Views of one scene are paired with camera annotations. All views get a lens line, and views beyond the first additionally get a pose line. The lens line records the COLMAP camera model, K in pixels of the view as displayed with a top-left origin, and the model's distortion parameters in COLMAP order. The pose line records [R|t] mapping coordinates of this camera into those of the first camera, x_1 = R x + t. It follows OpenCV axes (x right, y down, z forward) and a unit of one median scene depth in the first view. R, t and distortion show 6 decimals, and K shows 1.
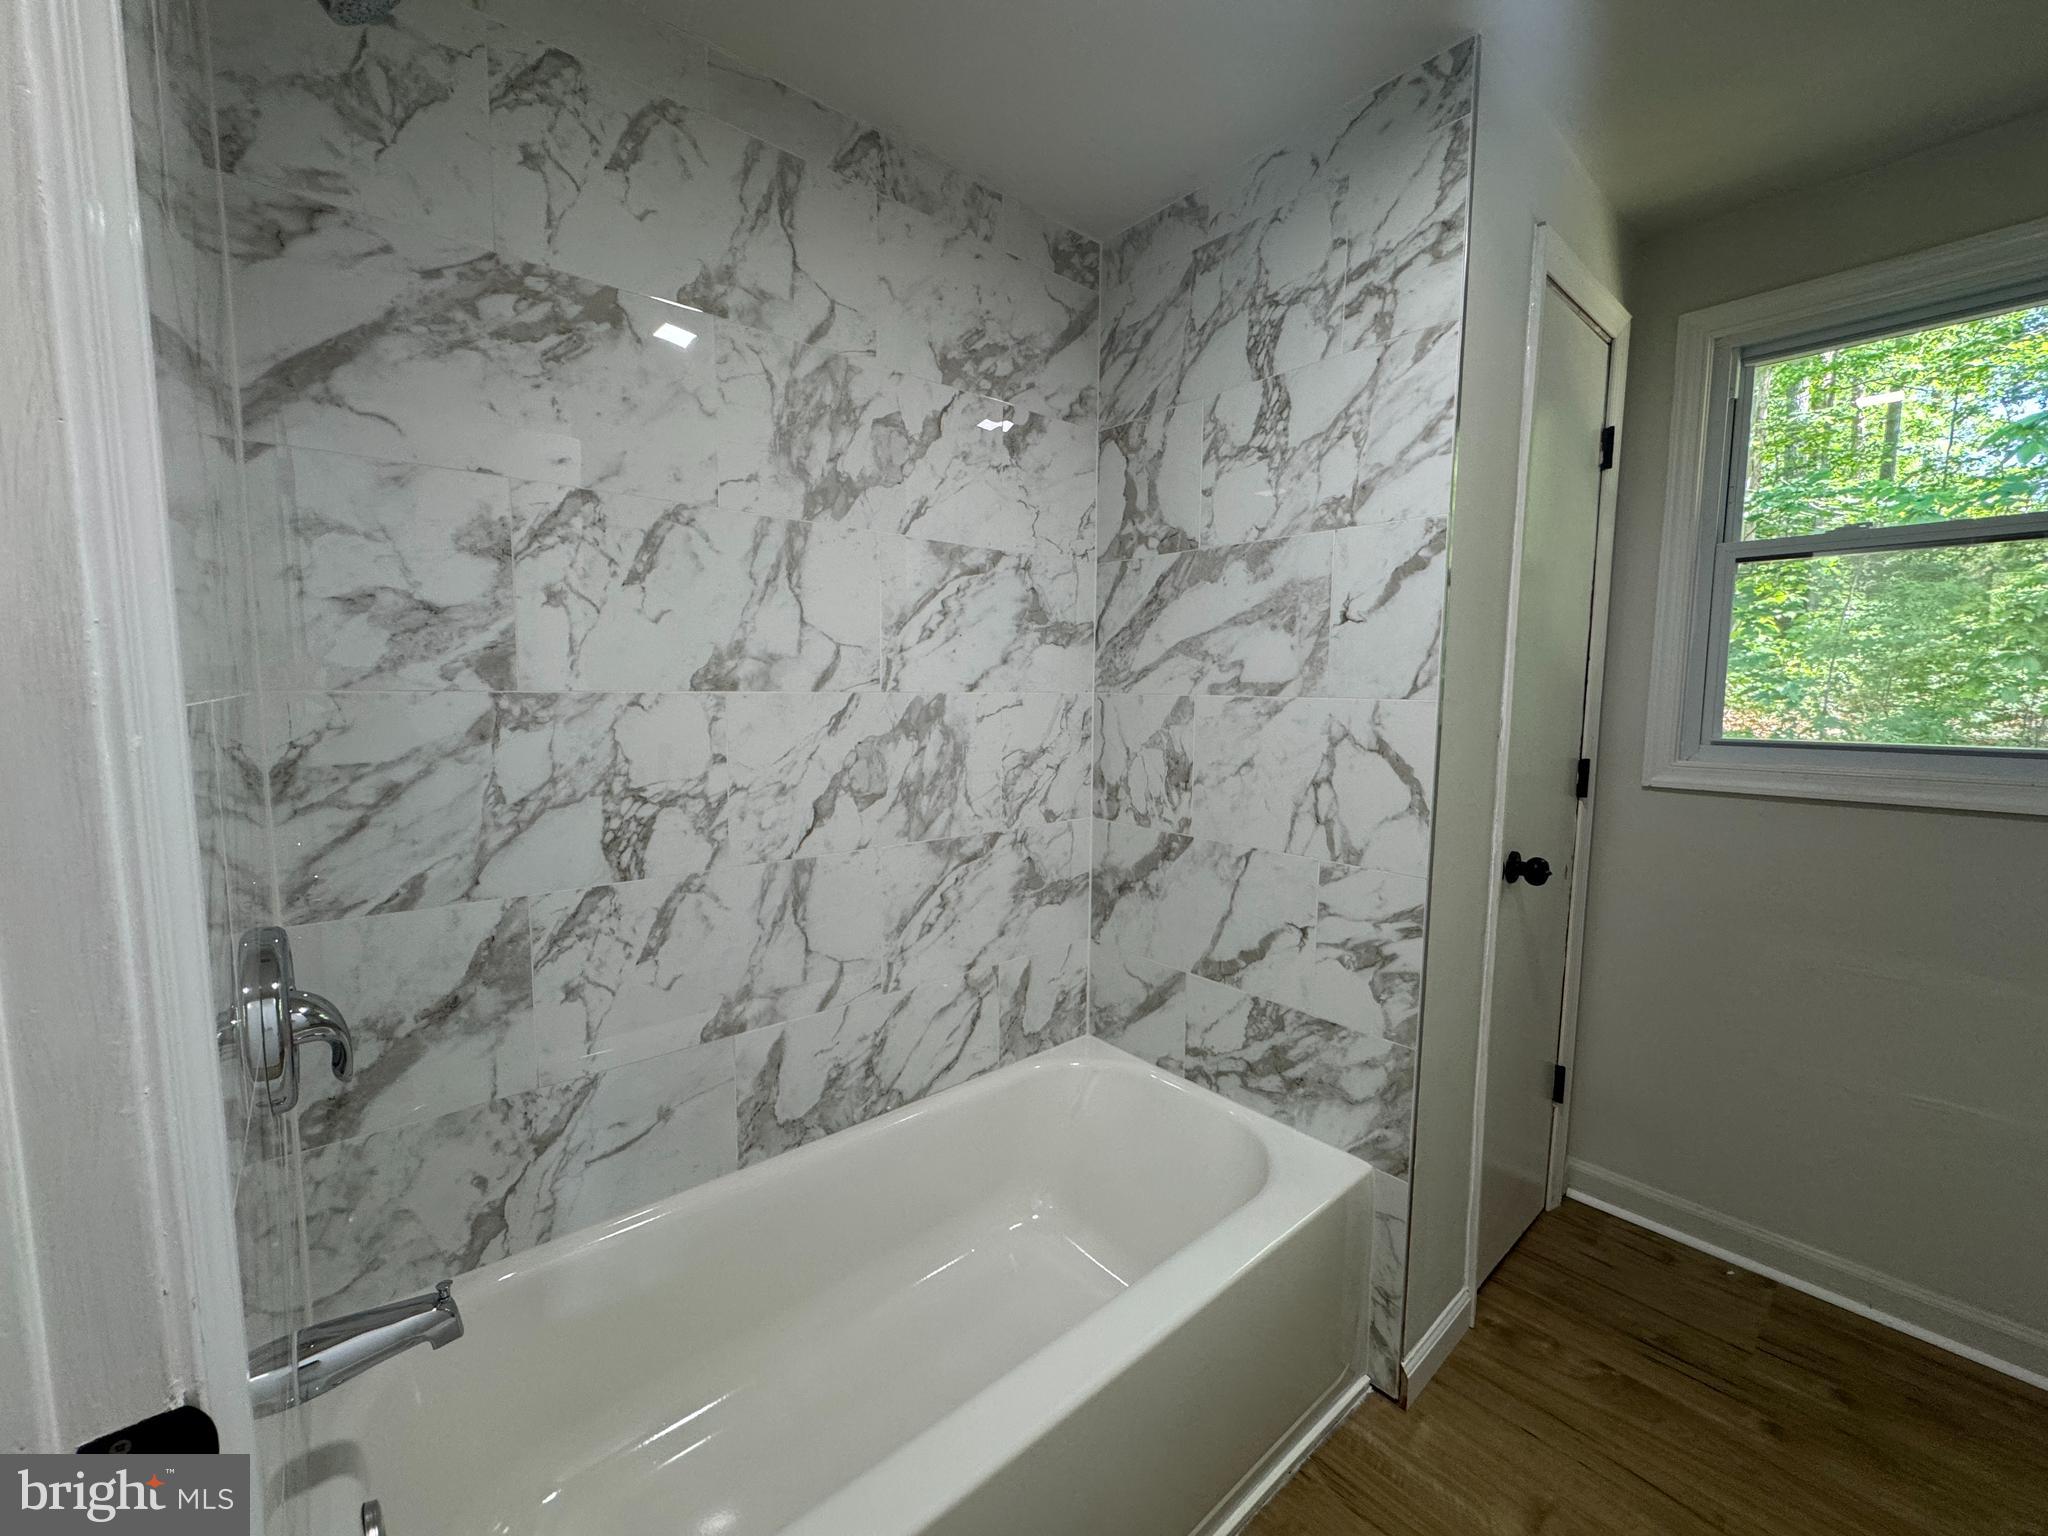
lens RADIAL K [[821.8, 0, 1022.1], [0, 821.8, 769.6], [0, 0, 1]] dist [-0.002547, -0.000433]
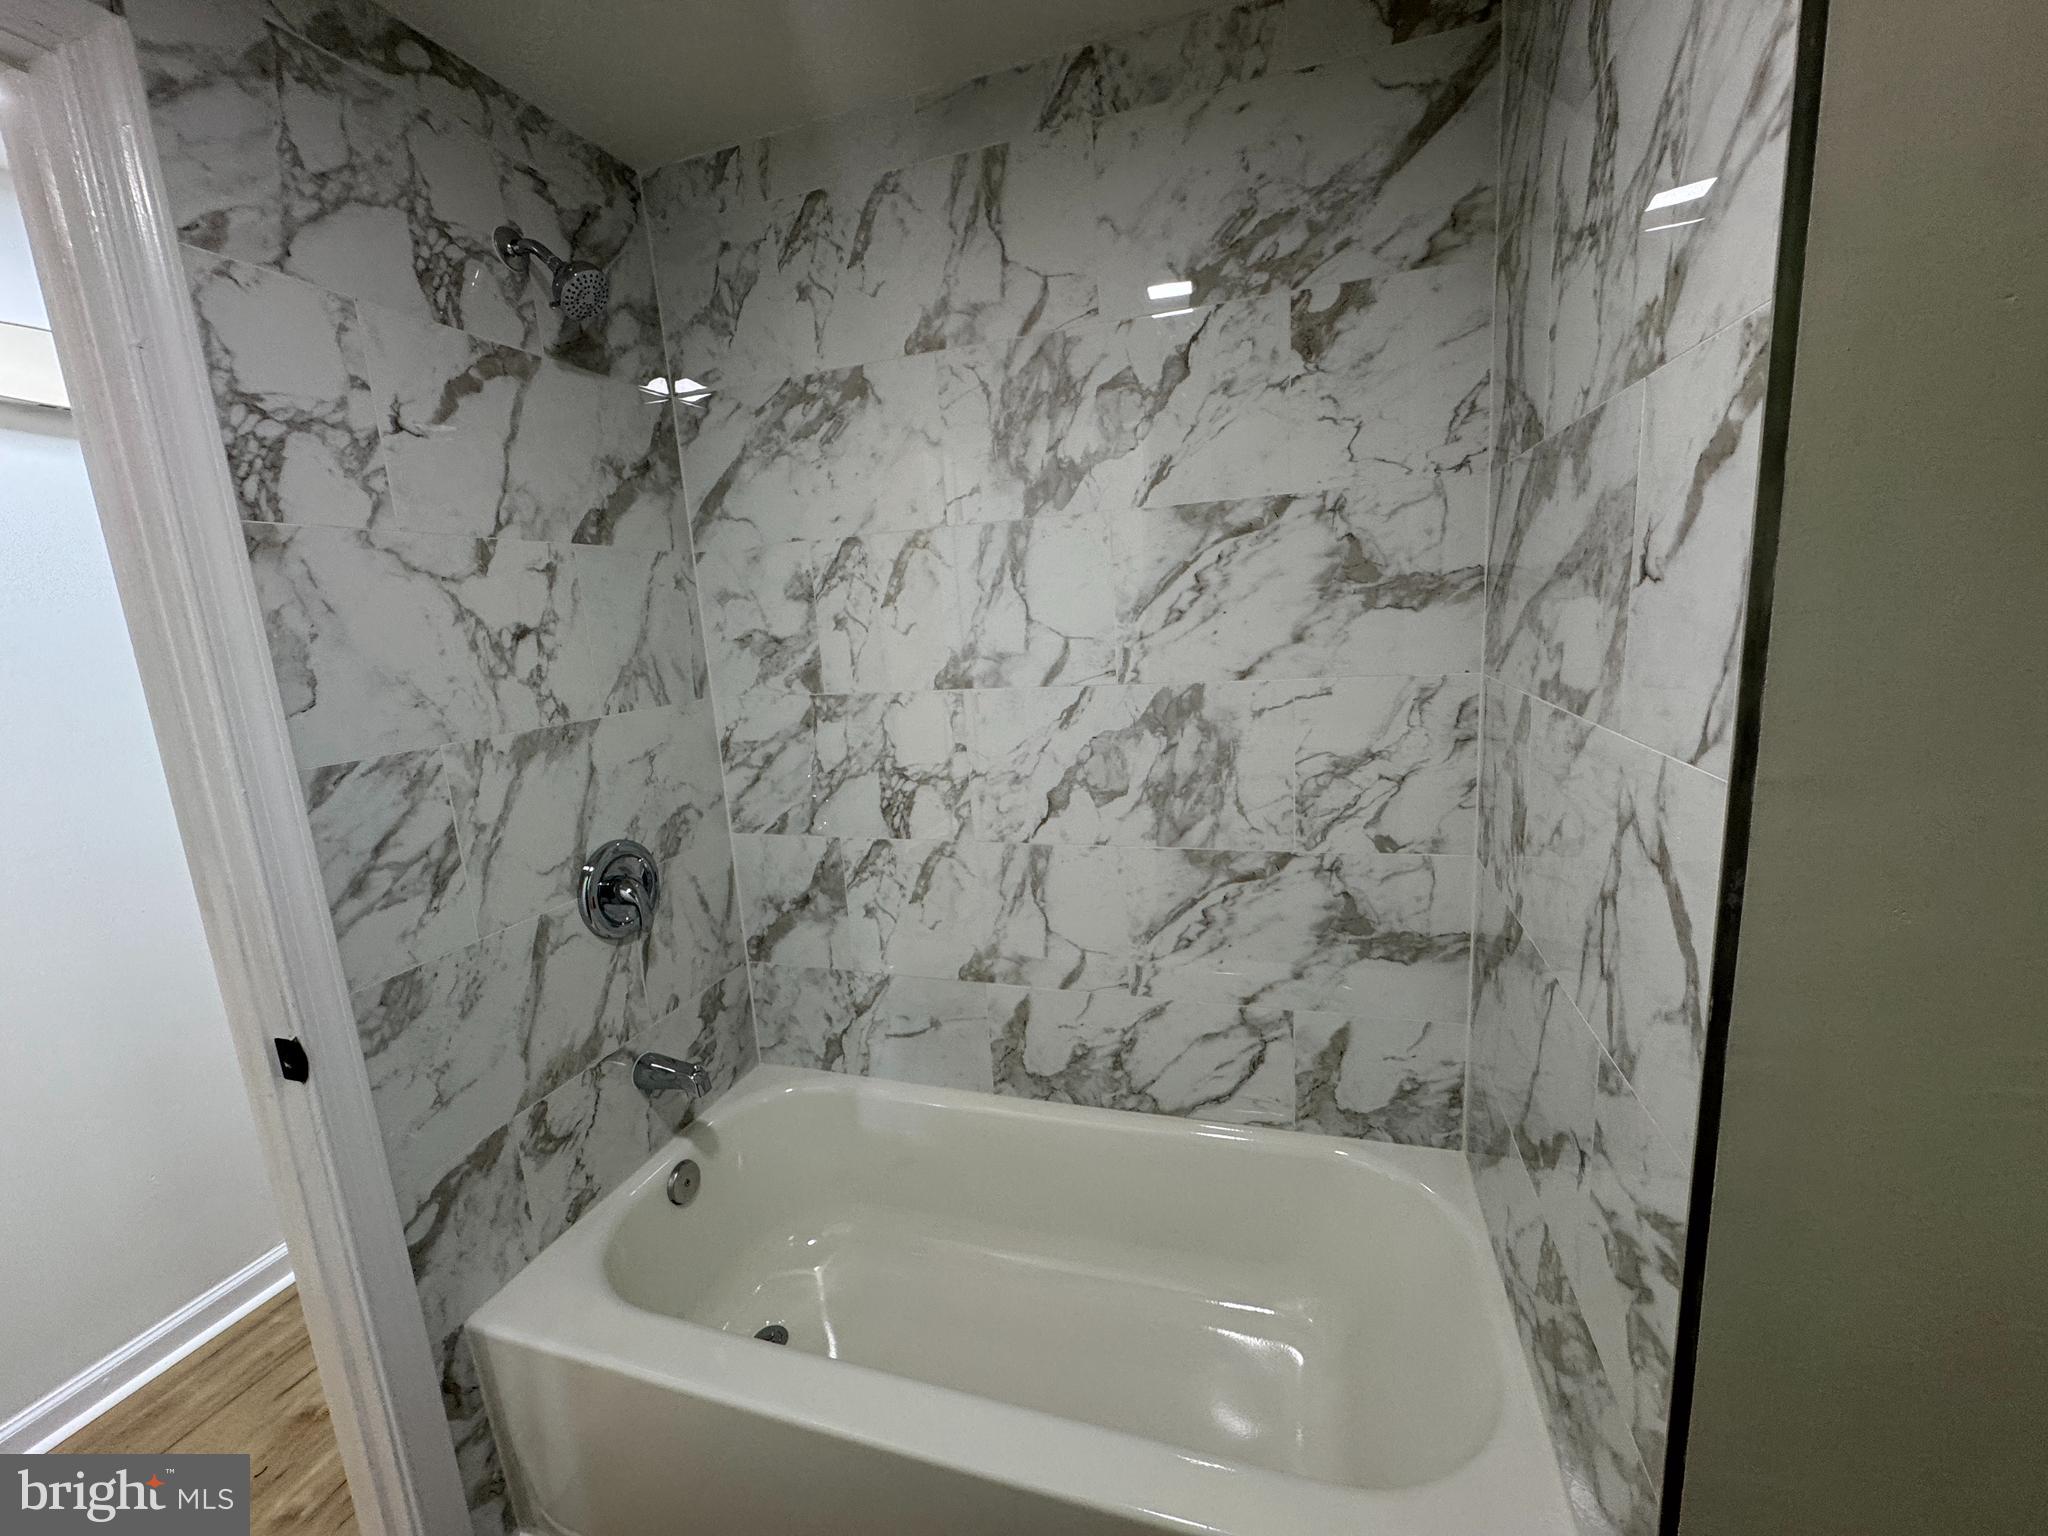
lens RADIAL K [[821.8, 0, 1028.9], [0, 821.8, 766.6], [0, 0, 1]] dist [-0.002547, -0.000433]
pose [[0.522036, 0.118648, -0.844631, 0.618896], [-0.020665, 0.991746, 0.126541, -0.126673], [0.852673, -0.048605, 0.520179, 0.454864]]
